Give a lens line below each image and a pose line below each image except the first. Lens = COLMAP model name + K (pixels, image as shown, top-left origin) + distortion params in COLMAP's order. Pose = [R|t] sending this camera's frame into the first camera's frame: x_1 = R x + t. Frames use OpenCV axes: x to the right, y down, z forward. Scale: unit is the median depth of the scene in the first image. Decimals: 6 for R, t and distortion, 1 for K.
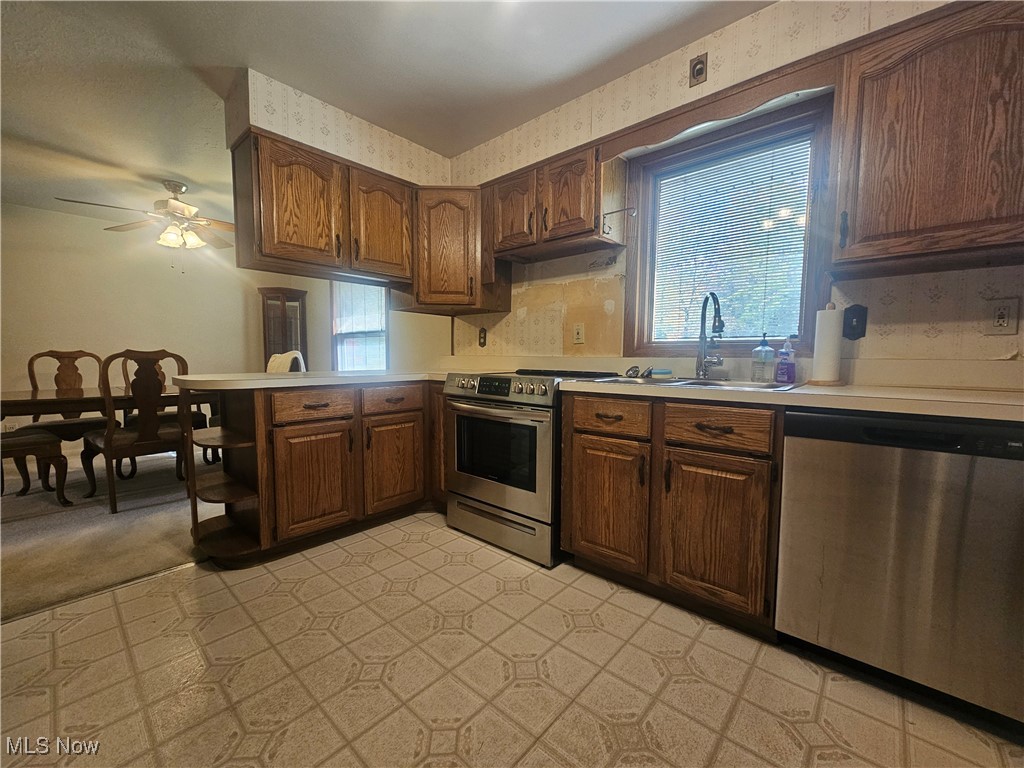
lens RADIAL K [[416.4, 0, 510.5], [0, 416.4, 385.2], [0, 0, 1]] dist [-0.003641, -0.000010]
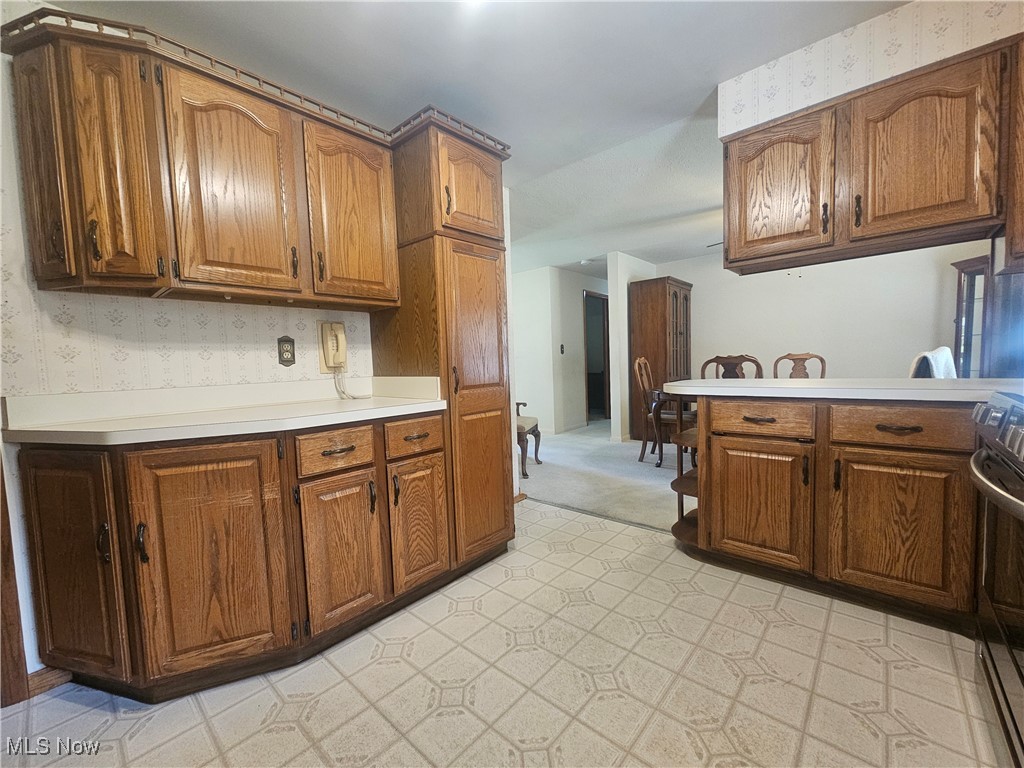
lens RADIAL K [[416.4, 0, 510.6], [0, 416.4, 387.9], [0, 0, 1]] dist [-0.003641, -0.000010]
pose [[0.004027, 0.055363, -0.998458, 0.402767], [-0.041470, 0.997617, 0.055149, -0.043673], [0.999132, 0.041184, 0.006313, 0.464959]]
